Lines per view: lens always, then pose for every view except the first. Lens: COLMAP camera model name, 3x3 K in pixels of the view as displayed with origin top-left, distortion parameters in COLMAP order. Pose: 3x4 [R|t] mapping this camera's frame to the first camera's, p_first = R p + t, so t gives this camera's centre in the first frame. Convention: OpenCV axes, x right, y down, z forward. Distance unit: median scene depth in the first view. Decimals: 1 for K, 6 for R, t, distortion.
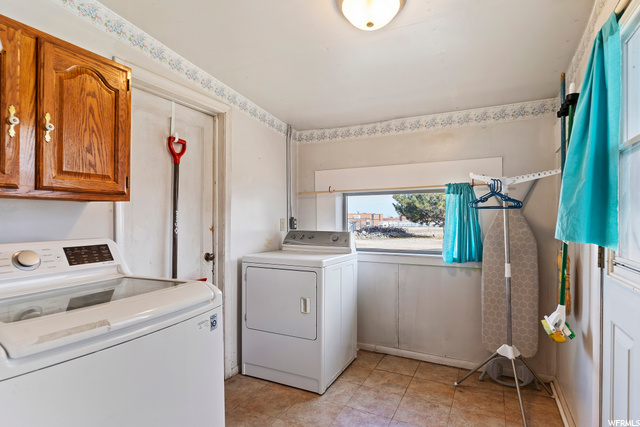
lens RADIAL K [[336.9, 0, 320.0], [0, 336.9, 213.5], [0, 0, 1]] dist [-0.003323, 0.002190]
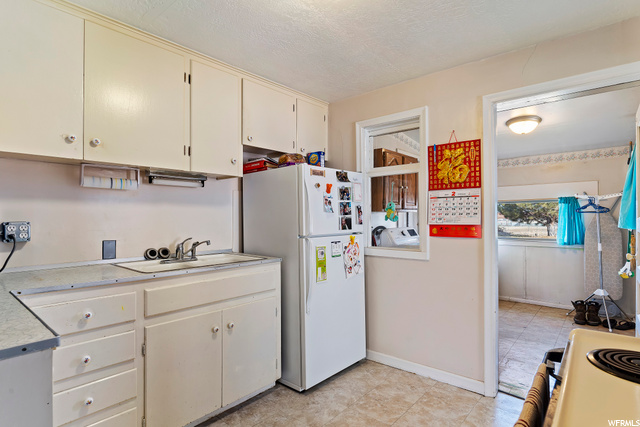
lens RADIAL K [[336.9, 0, 320.0], [0, 336.9, 213.5], [0, 0, 1]] dist [-0.003323, 0.002190]
pose [[0.971708, -0.010107, -0.235968, -0.381453], [0.010466, 0.999945, 0.000266, -0.022203], [0.235952, -0.002728, 0.971761, -0.894610]]
